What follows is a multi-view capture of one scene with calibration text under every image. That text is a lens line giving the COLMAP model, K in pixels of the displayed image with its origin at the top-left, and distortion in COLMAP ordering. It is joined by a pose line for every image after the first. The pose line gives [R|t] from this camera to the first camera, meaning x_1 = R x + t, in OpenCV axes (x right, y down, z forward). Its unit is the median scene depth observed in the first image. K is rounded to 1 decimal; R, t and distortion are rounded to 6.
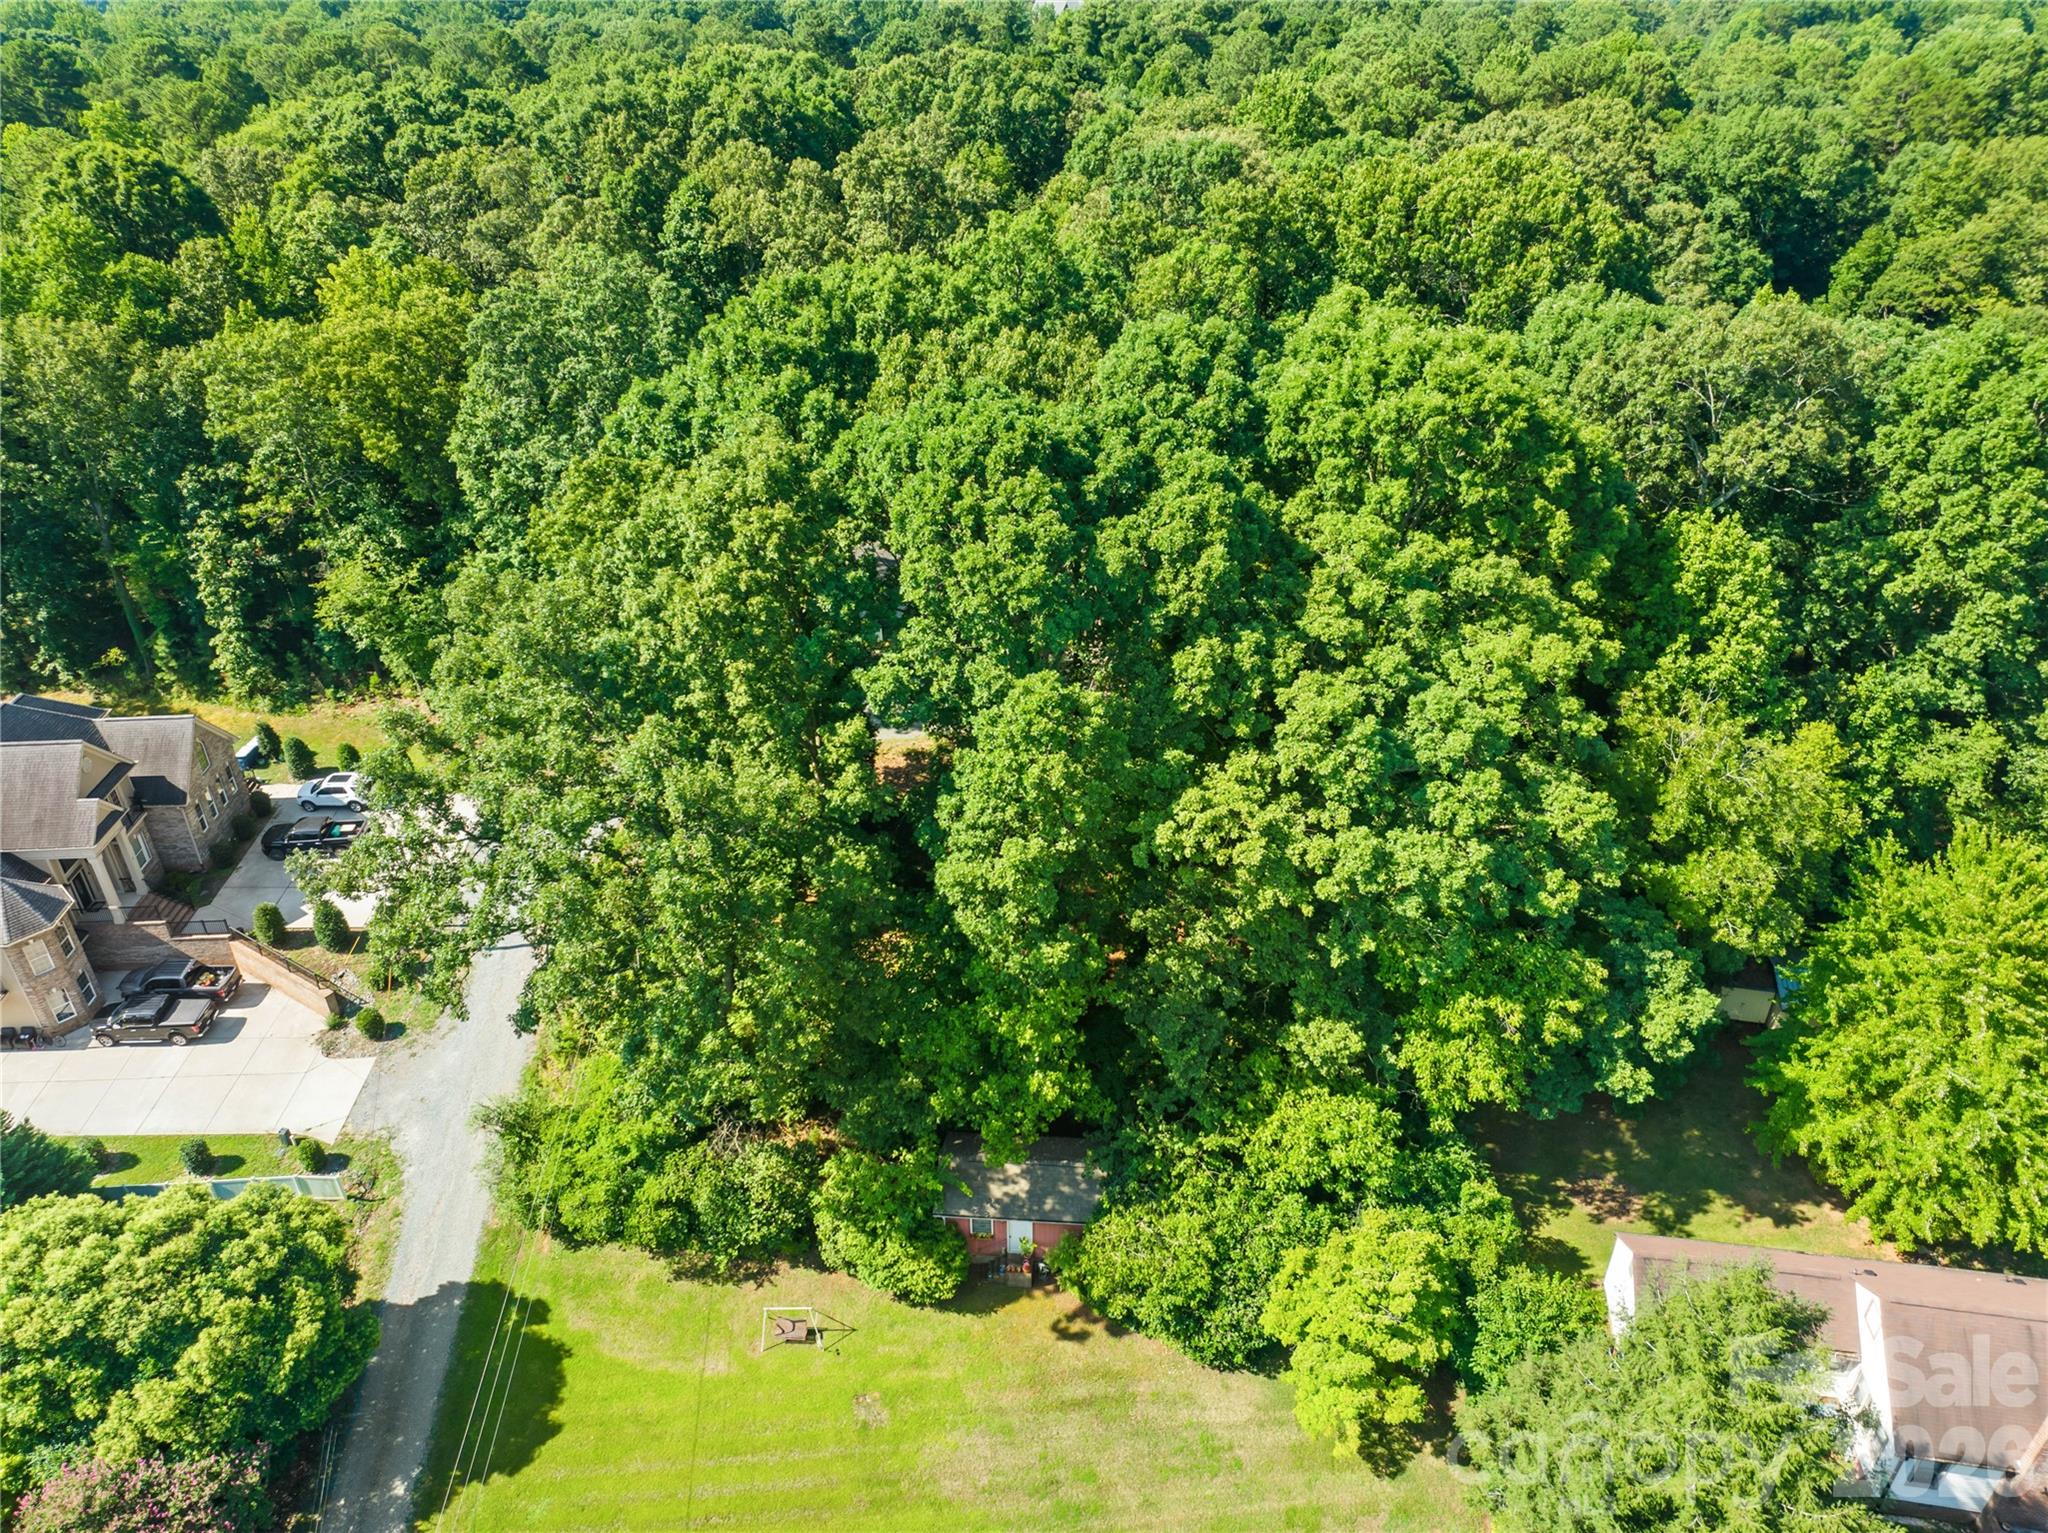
lens RADIAL K [[1418.5, 0, 1032.5], [0, 1418.5, 768.9], [0, 0, 1]] dist [-0.008283, -0.001213]
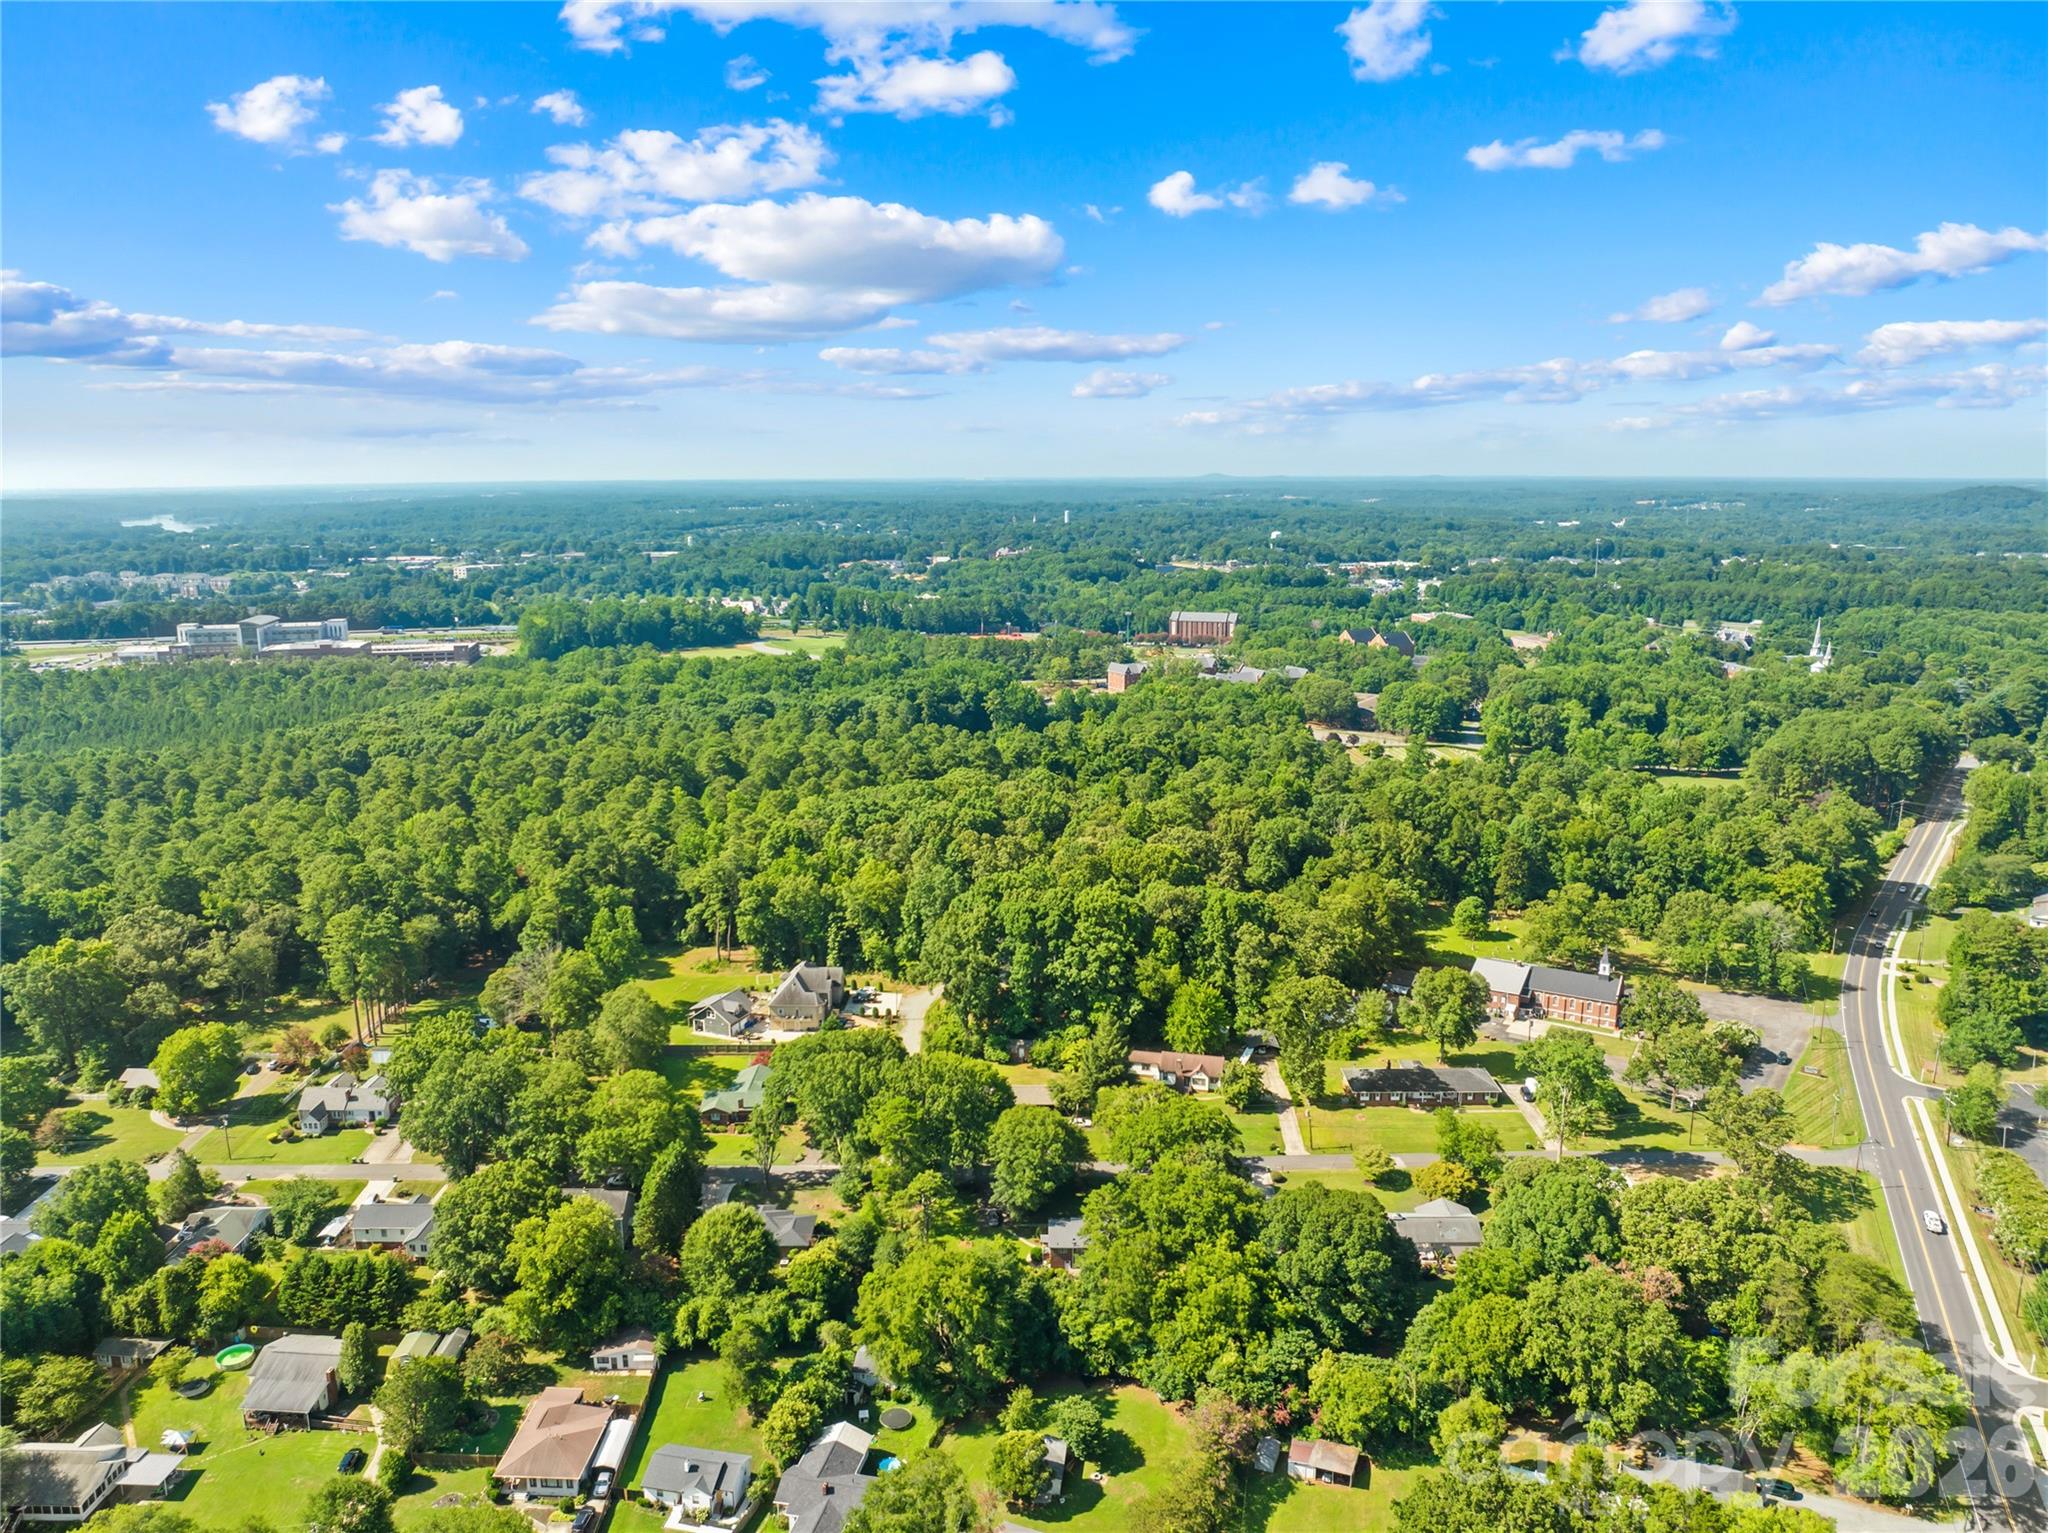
lens RADIAL K [[1418.5, 0, 1024.5], [0, 1418.5, 770.7], [0, 0, 1]] dist [-0.008283, -0.001213]
pose [[0.995647, 0.016324, -0.091760, 0.496436], [-0.046466, 0.940399, -0.336883, 1.174905], [0.080792, 0.339680, 0.937065, -4.563482]]
